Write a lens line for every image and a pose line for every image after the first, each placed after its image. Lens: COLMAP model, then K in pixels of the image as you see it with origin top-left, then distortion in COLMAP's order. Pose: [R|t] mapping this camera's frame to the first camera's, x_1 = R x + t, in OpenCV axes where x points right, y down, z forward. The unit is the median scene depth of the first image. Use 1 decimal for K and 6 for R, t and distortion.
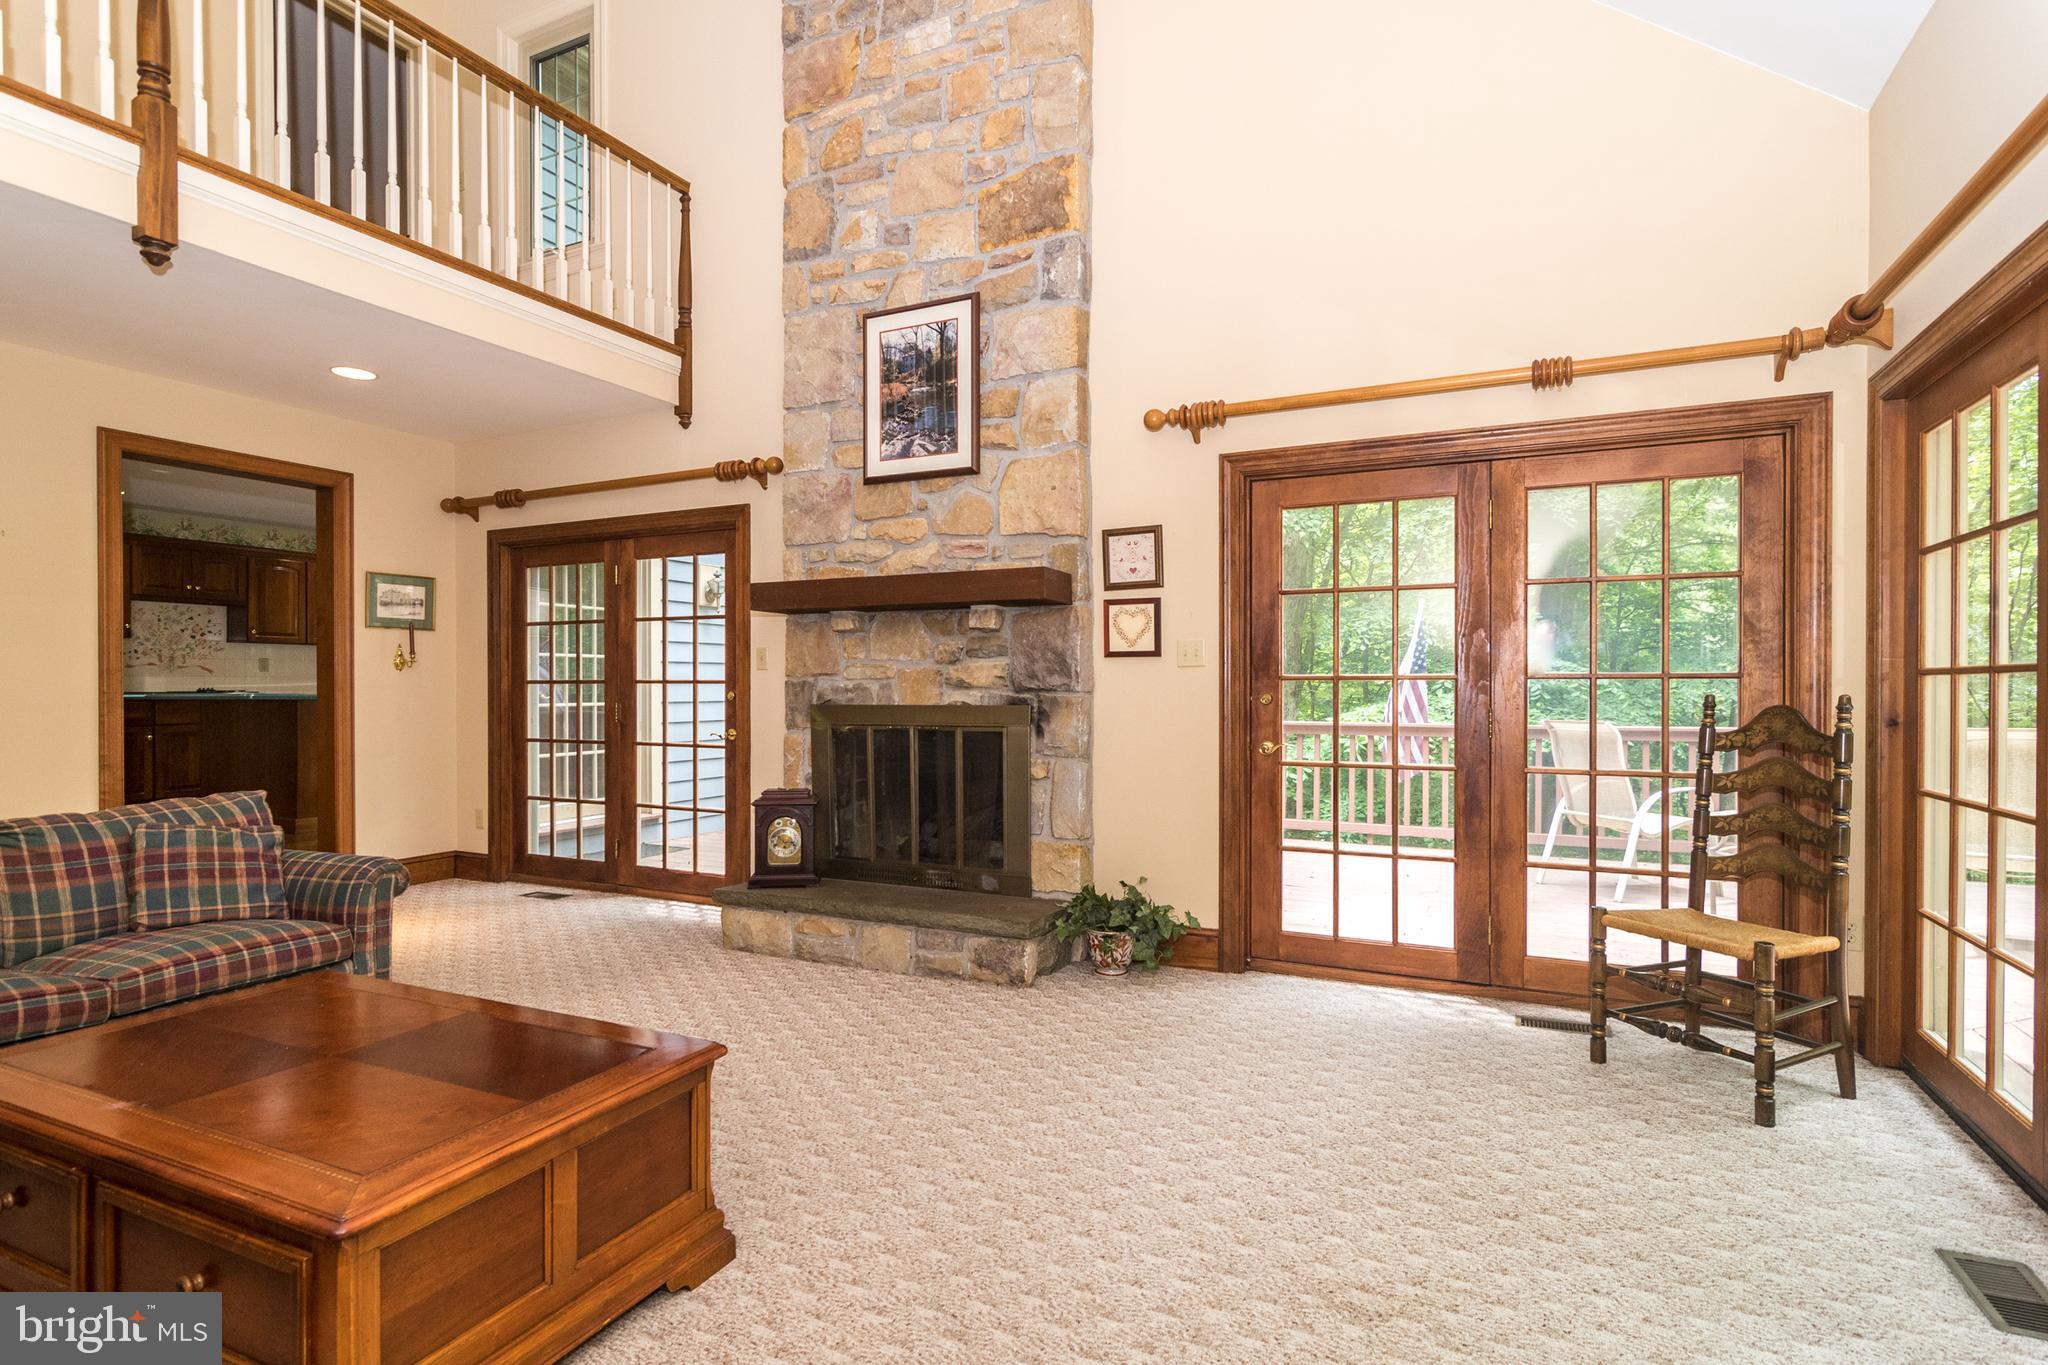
lens RADIAL K [[1008.5, 0, 1036.9], [0, 1008.5, 685.7], [0, 0, 1]] dist [-0.004617, -0.000395]
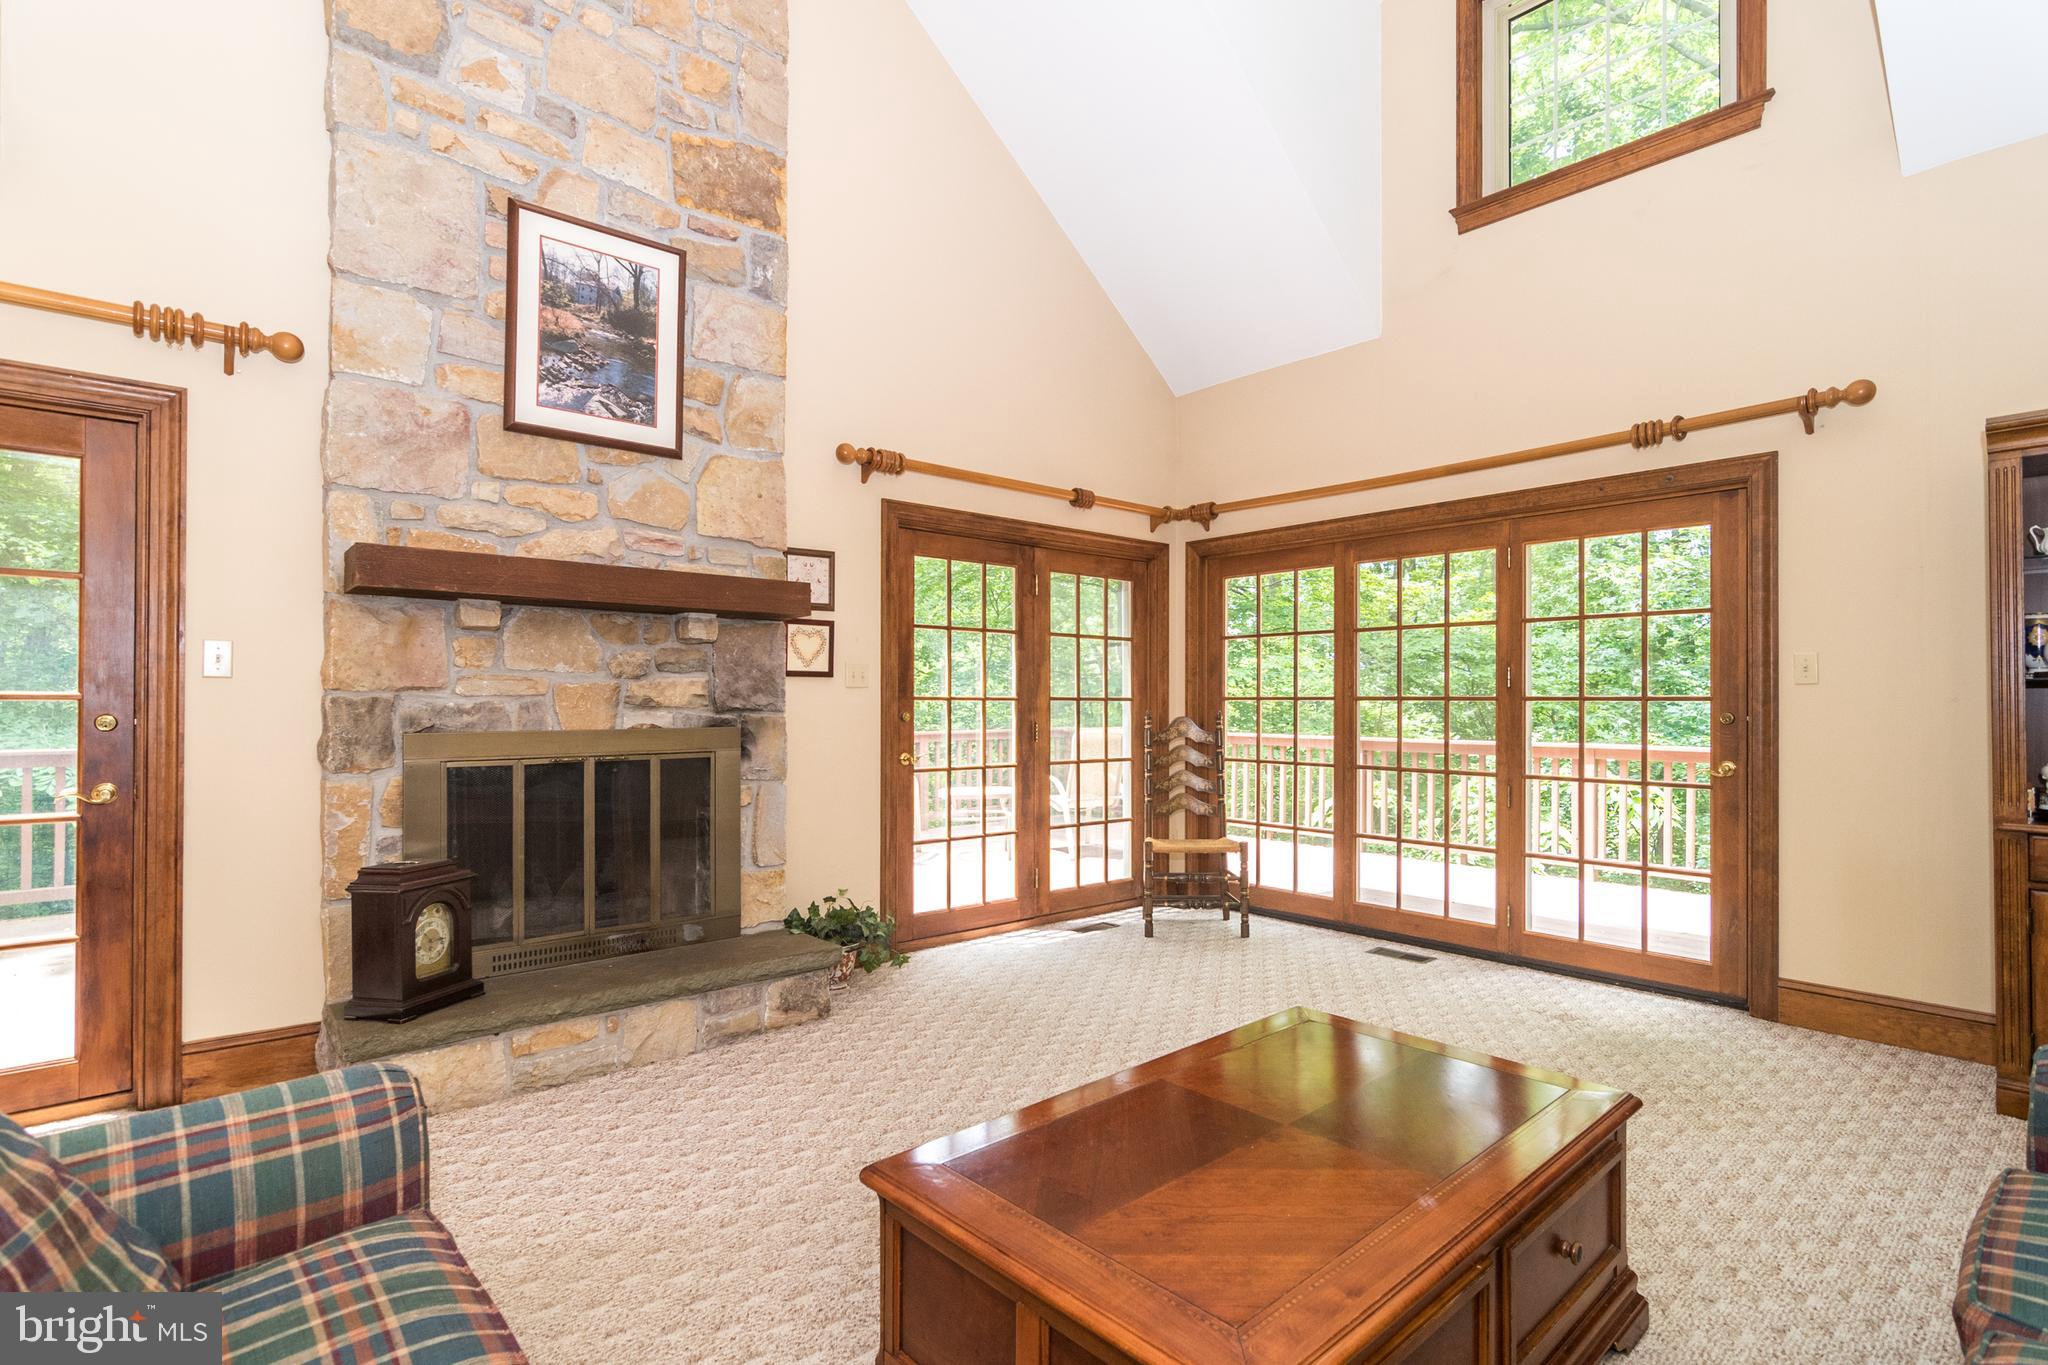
lens RADIAL K [[1008.5, 0, 1028.8], [0, 1008.5, 689.6], [0, 0, 1]] dist [-0.004617, -0.000395]
pose [[0.387396, 0.013302, 0.921817, -0.741981], [-0.001537, 0.999904, -0.013783, -0.001946], [-0.921912, 0.003923, 0.387379, 0.396139]]
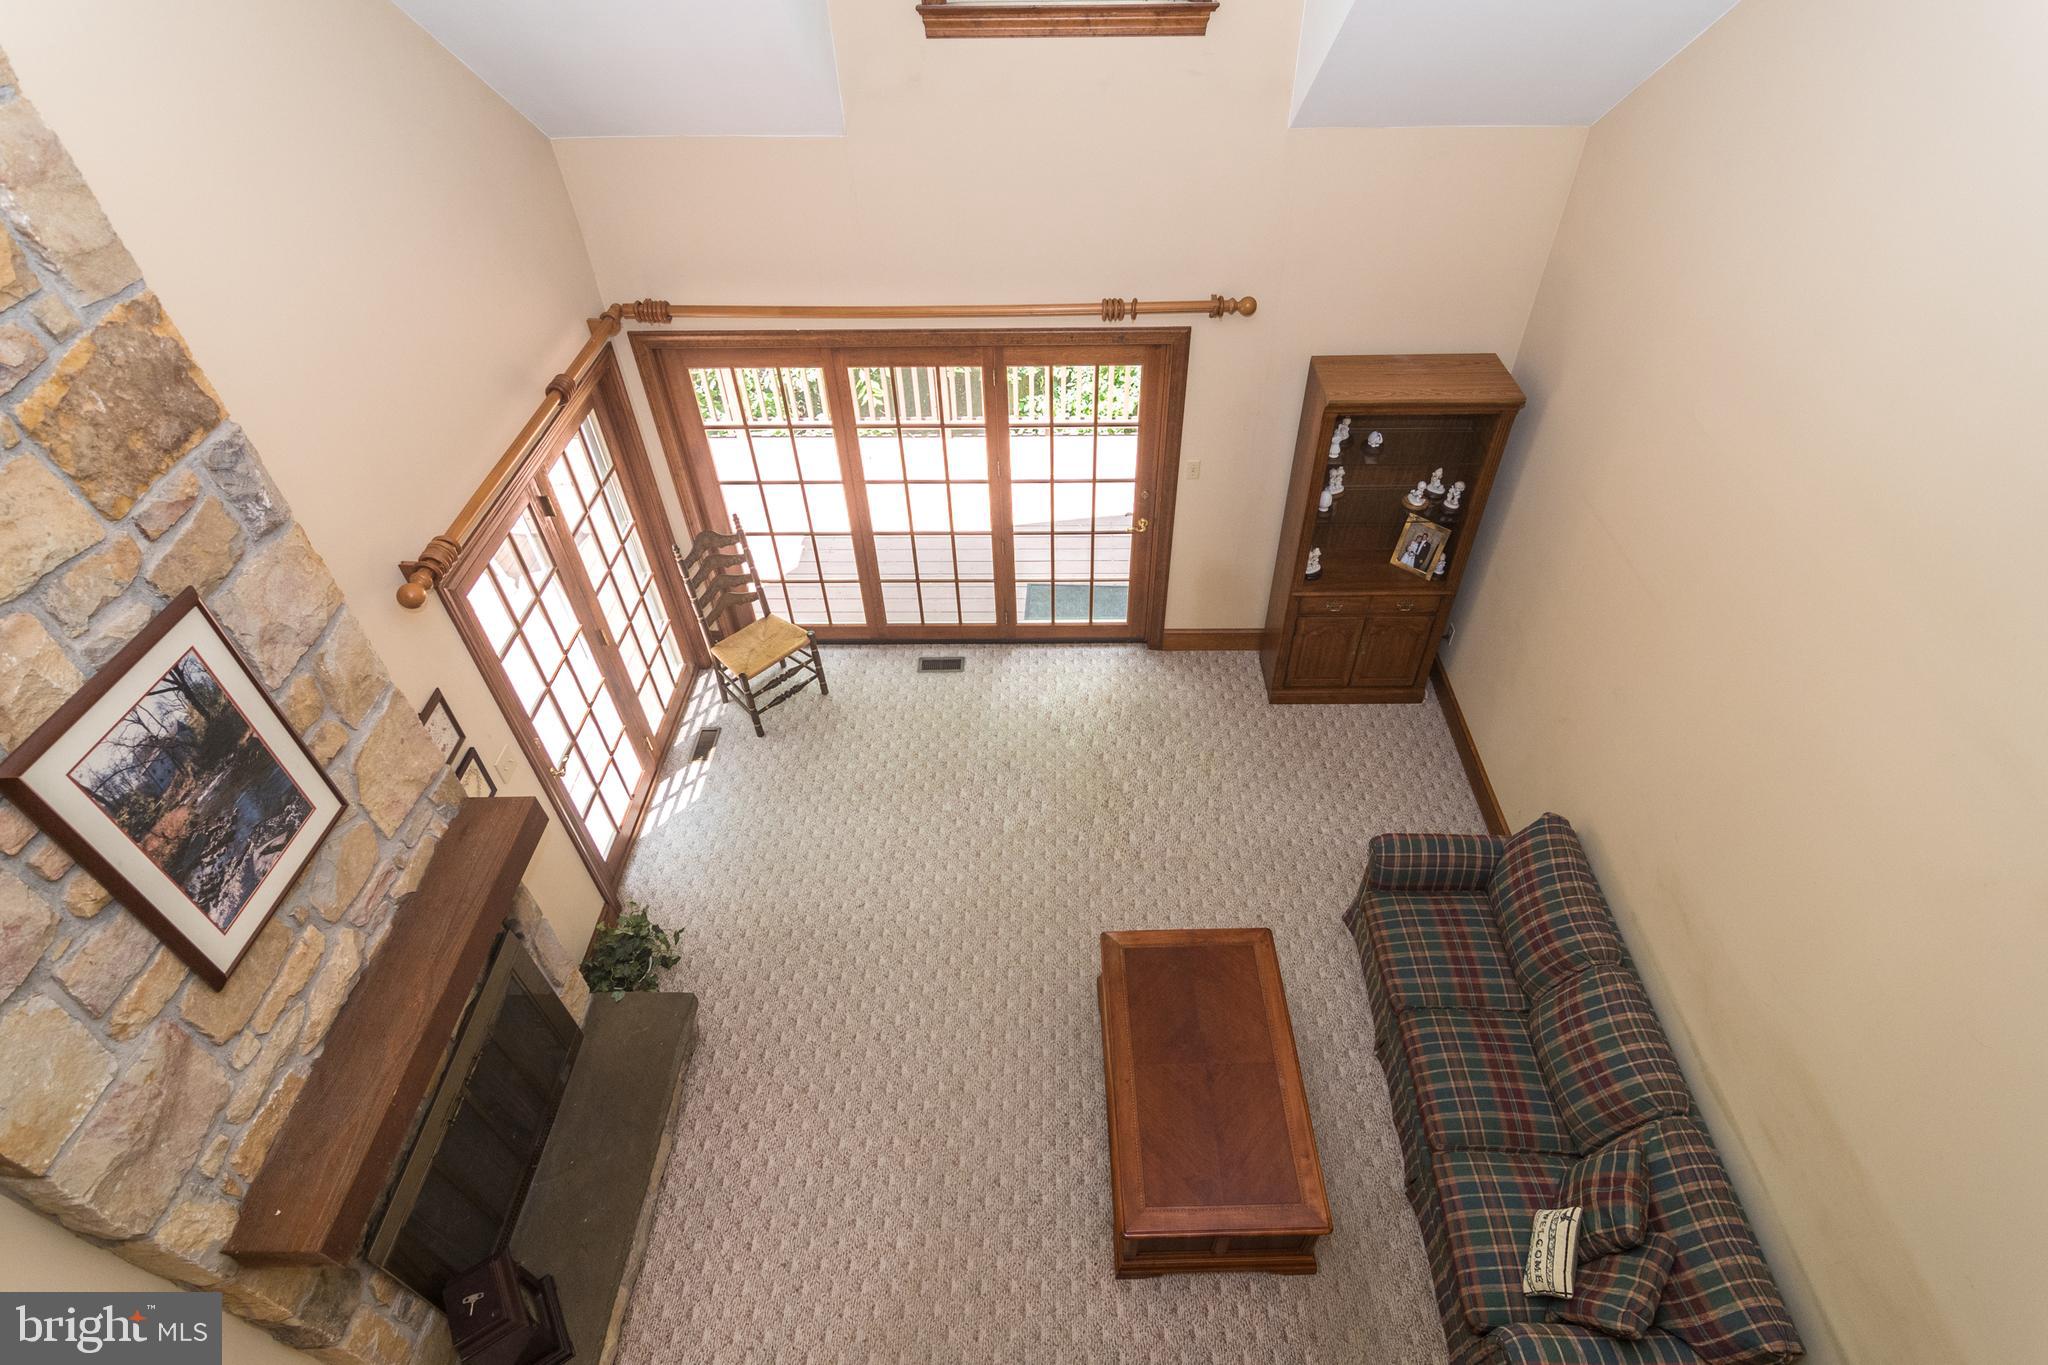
lens RADIAL K [[1008.5, 0, 1067.9], [0, 1008.5, 705.3], [0, 0, 1]] dist [-0.004617, -0.000395]
pose [[-0.433668, -0.624843, 0.649233, -0.663046], [0.001310, 0.720073, 0.693897, -0.726772], [-0.901072, 0.301771, -0.311455, 0.764959]]
